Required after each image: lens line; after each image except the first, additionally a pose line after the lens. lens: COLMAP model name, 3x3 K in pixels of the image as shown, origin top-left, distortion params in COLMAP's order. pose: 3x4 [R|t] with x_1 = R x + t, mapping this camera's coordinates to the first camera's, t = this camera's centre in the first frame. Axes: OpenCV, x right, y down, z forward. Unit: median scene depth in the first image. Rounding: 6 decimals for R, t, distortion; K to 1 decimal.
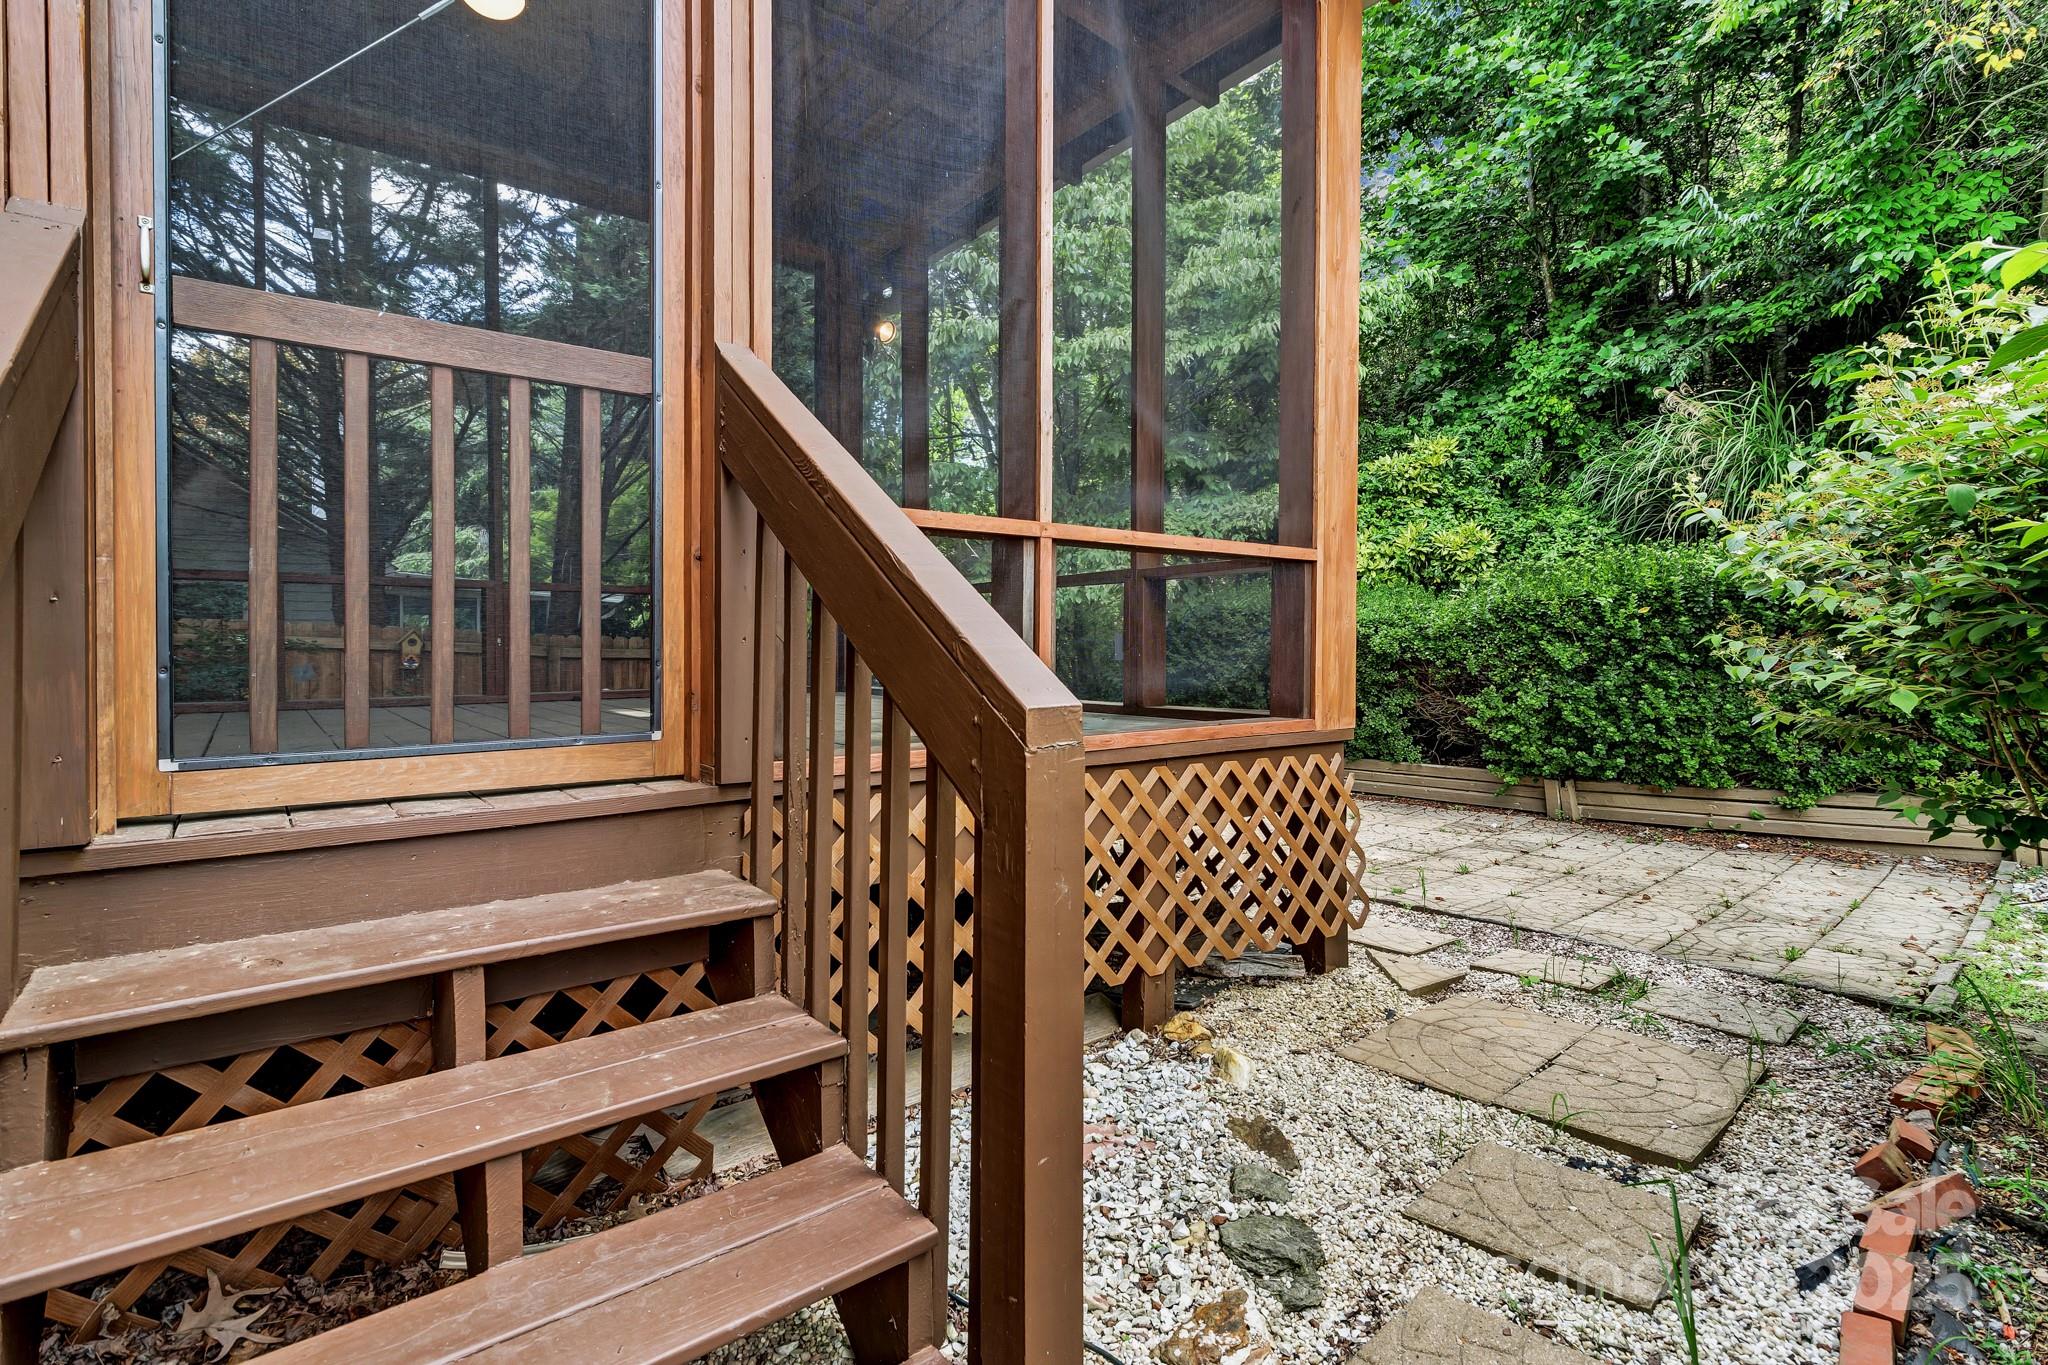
lens RADIAL K [[953.5, 0, 1031.3], [0, 953.5, 679.7], [0, 0, 1]] dist [0.001926, -0.000079]
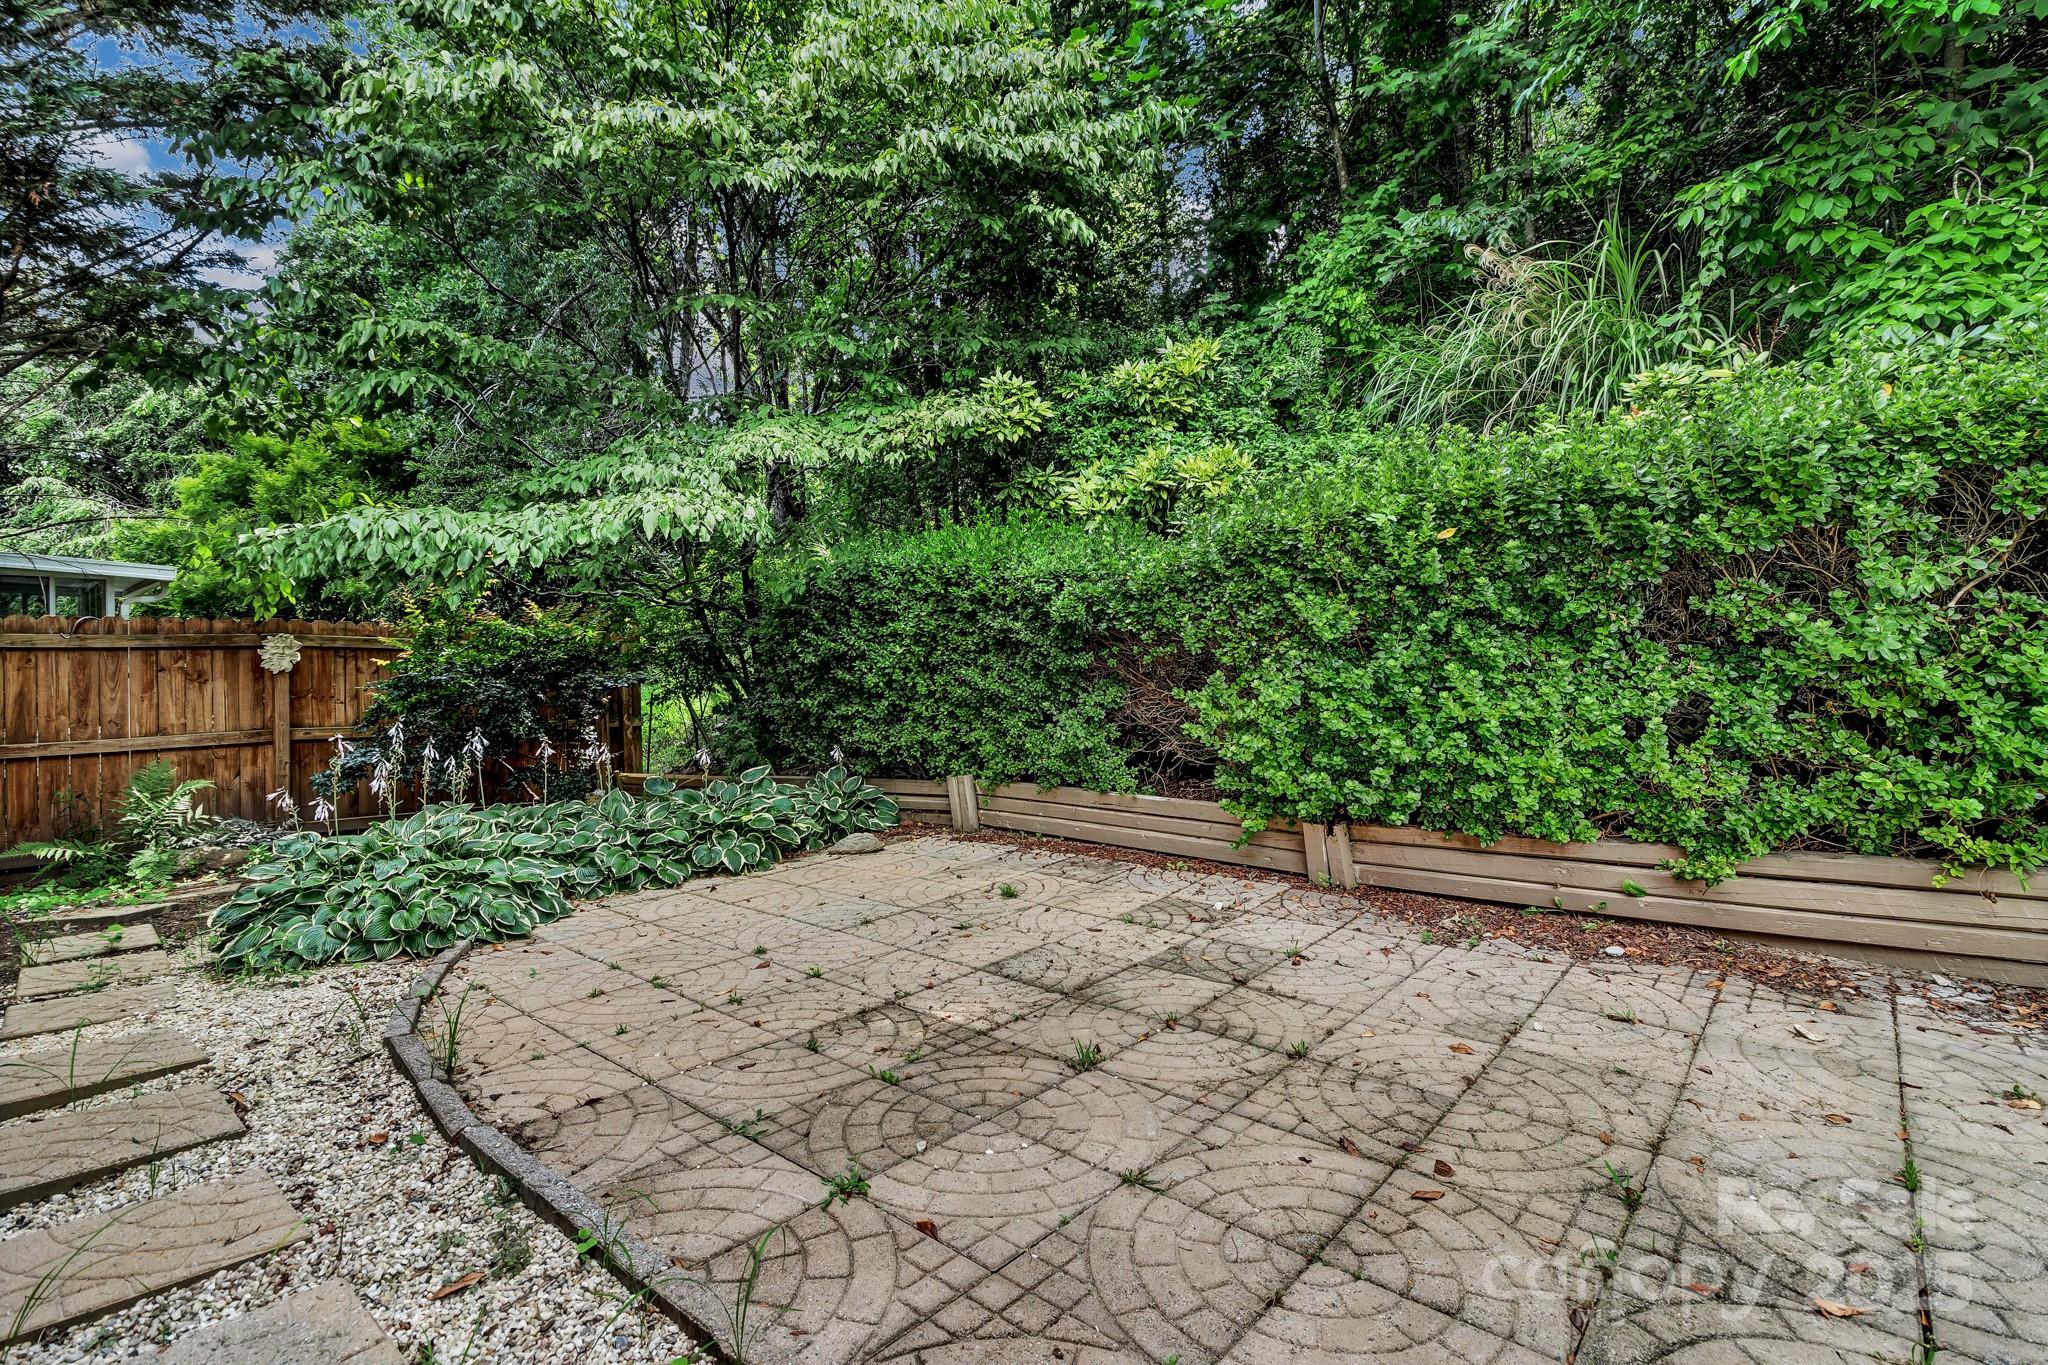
lens RADIAL K [[953.5, 0, 1015.7], [0, 953.5, 684.7], [0, 0, 1]] dist [0.001926, -0.000079]
pose [[0.991762, -0.012780, 0.127452, 0.284539], [0.012297, 0.999914, 0.004579, 0.010801], [-0.127499, -0.002974, 0.991834, 0.425136]]
